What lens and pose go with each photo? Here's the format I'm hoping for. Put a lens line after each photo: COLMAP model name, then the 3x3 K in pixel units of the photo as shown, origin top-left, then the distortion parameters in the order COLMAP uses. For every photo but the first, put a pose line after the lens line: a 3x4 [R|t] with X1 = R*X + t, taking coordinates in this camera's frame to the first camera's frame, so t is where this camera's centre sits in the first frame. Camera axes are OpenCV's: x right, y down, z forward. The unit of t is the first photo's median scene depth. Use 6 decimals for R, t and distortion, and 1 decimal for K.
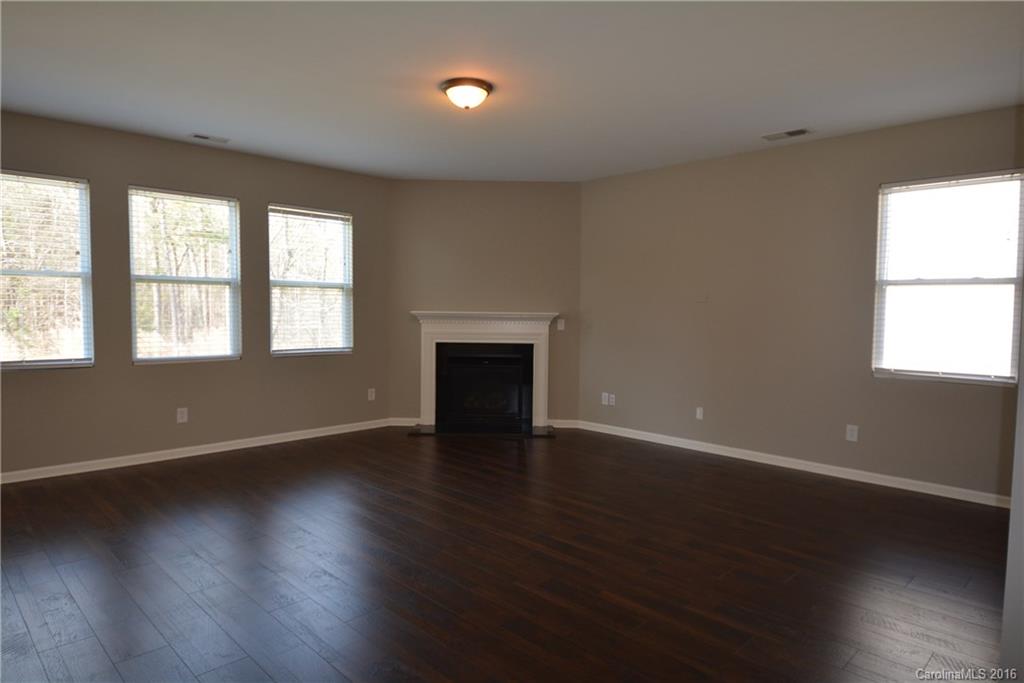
lens RADIAL K [[610.8, 0, 515.6], [0, 610.8, 344.2], [0, 0, 1]] dist [0.005235, 0.001114]
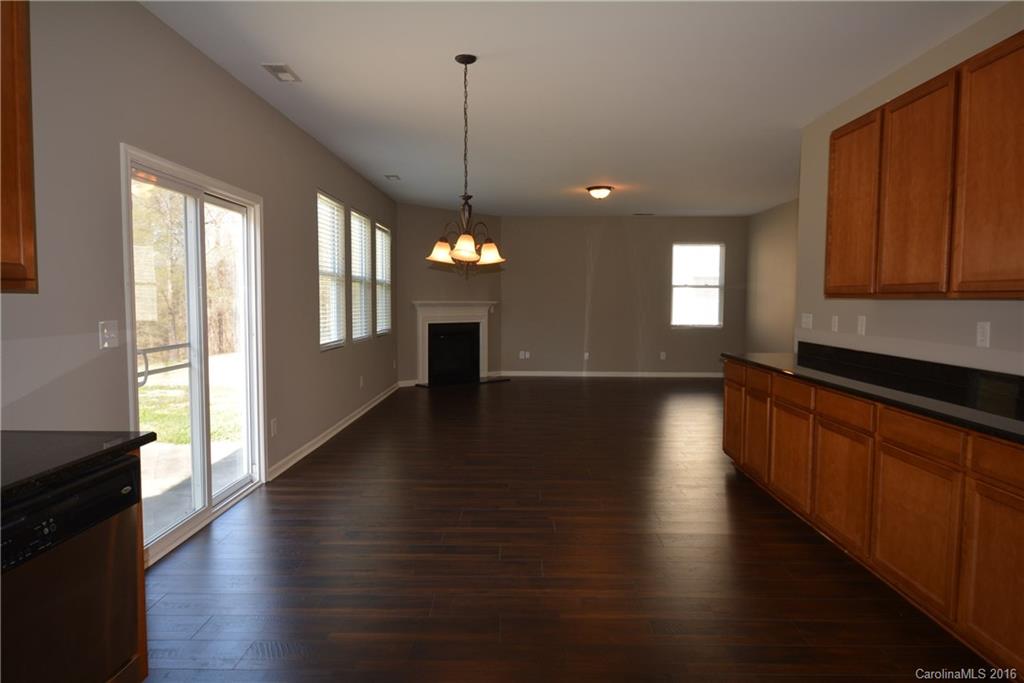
lens RADIAL K [[631.5, 0, 511.6], [0, 631.5, 339.7], [0, 0, 1]] dist [-0.000341, 0.001606]
pose [[0.713833, -0.051376, 0.698429, -1.419320], [0.045990, 0.998592, 0.026452, 0.006461], [-0.698804, 0.013238, 0.715191, -0.225925]]
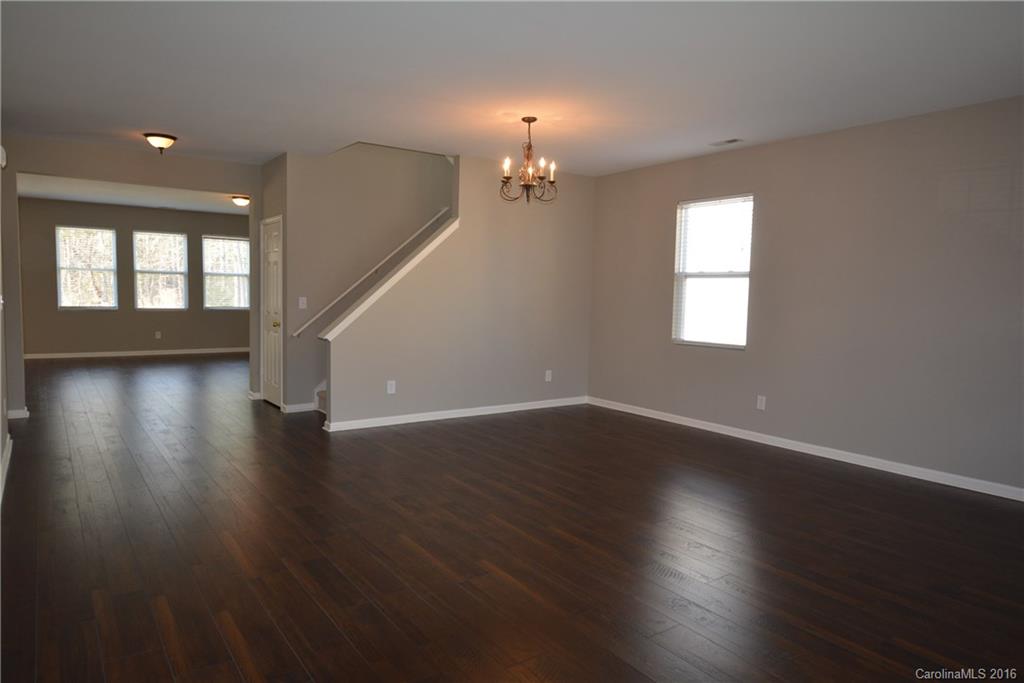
lens RADIAL K [[631.5, 0, 507.4], [0, 631.5, 343.8], [0, 0, 1]] dist [-0.000341, 0.001606]
pose [[0.986129, 0.026995, -0.163771, 0.454129], [-0.023562, 0.999461, 0.022869, 0.029053], [0.164300, -0.018693, 0.986233, -0.436874]]
